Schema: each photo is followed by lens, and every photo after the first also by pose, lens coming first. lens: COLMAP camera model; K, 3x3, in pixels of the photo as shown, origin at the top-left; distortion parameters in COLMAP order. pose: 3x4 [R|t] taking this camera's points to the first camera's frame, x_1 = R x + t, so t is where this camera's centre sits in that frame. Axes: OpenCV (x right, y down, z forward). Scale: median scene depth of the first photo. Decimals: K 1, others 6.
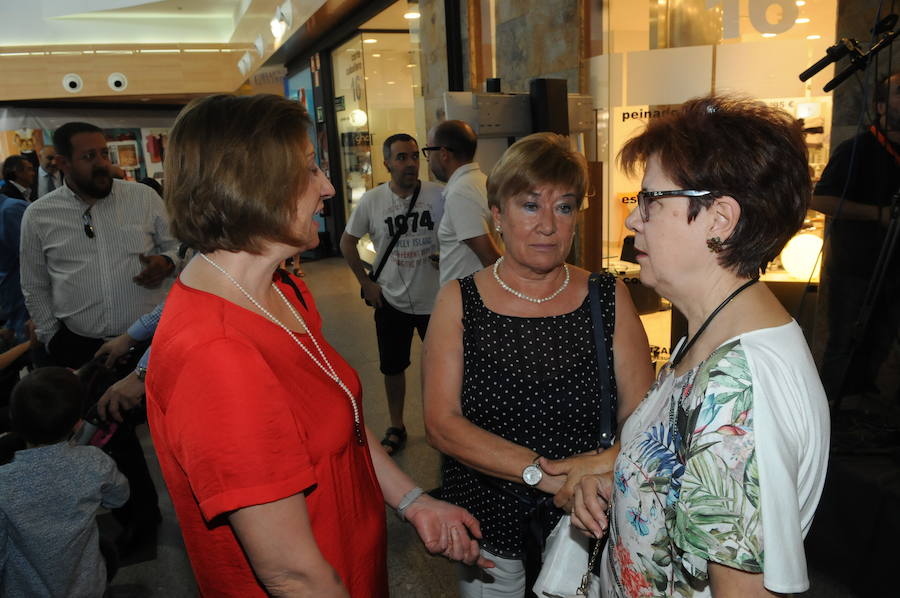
lens RADIAL K [[703.4, 0, 443.6], [0, 703.4, 302.0], [0, 0, 1]] dist [-0.006181, -0.042793]
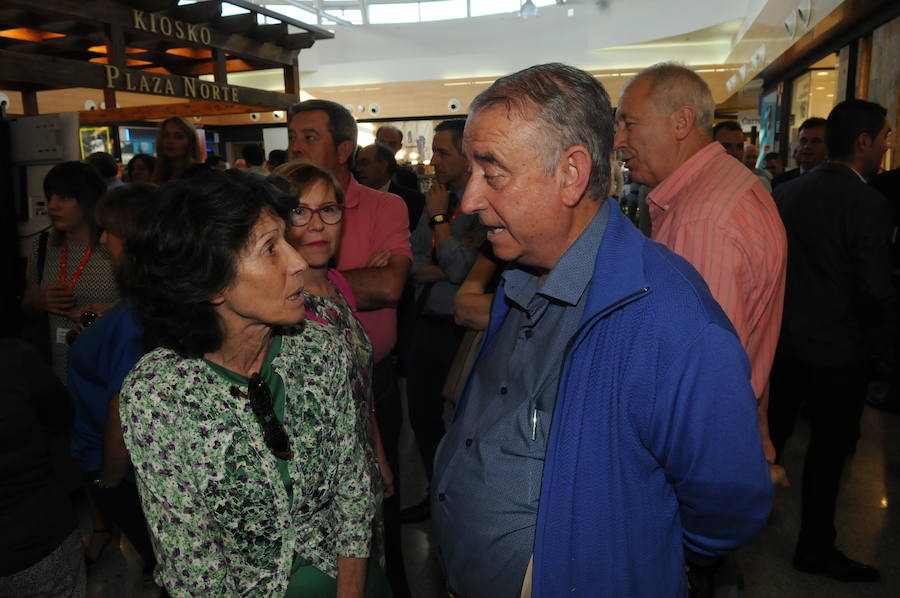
lens RADIAL K [[703.4, 0, 448.9], [0, 703.4, 303.3], [0, 0, 1]] dist [-0.006181, -0.042793]
pose [[0.796050, 0.161070, -0.583404, 0.100797], [-0.161551, 0.985512, 0.051652, 0.060349], [0.583271, 0.053132, 0.810538, -0.269213]]
